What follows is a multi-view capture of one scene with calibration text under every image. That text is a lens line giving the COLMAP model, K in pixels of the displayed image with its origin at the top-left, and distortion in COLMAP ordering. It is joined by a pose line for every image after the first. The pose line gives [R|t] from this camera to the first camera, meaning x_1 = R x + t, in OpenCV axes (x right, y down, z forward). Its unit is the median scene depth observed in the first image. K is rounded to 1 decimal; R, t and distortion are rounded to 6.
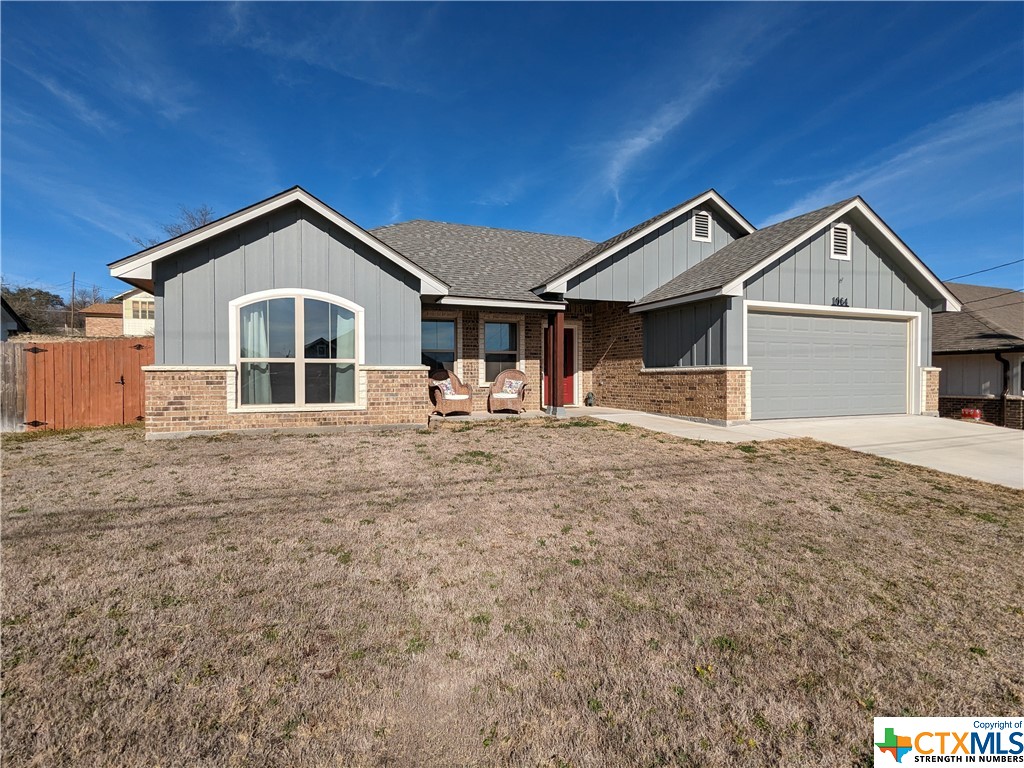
lens RADIAL K [[485.6, 0, 511.0], [0, 485.6, 385.6], [0, 0, 1]] dist [0.000615, -0.000199]
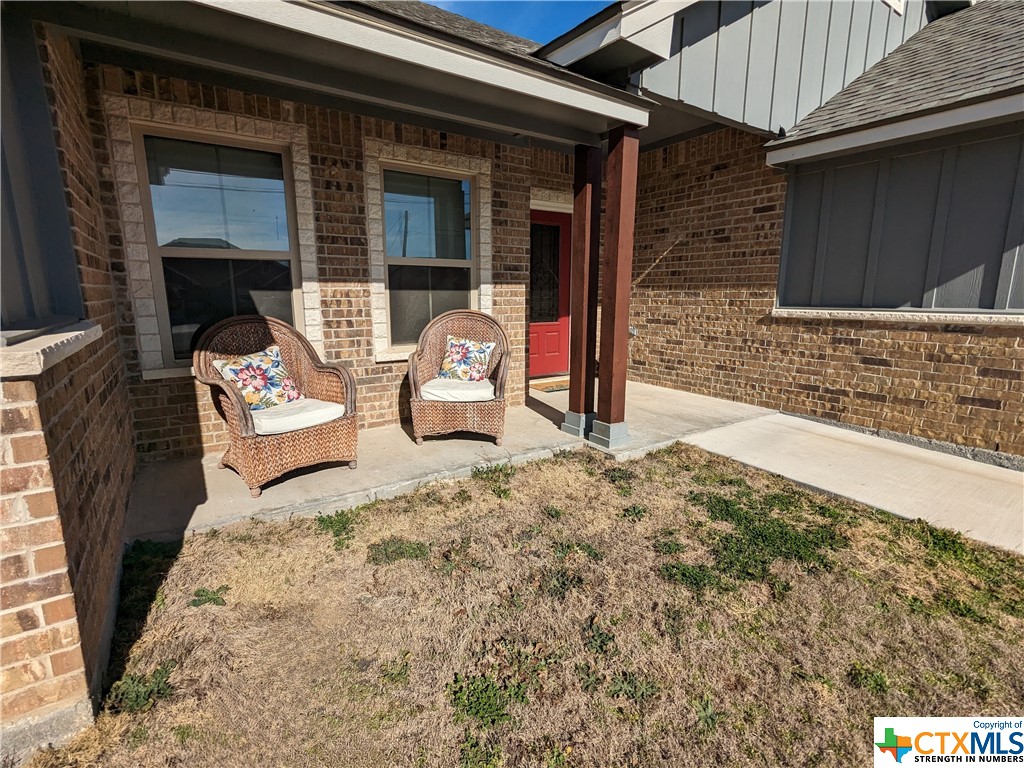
lens RADIAL K [[485.6, 0, 511.0], [0, 485.6, 385.6], [0, 0, 1]] dist [0.000615, -0.000199]
pose [[0.973119, -0.040952, 0.226634, -0.050556], [0.001914, 0.985468, 0.169849, -0.040966], [-0.230296, -0.164849, 0.959056, 0.643570]]
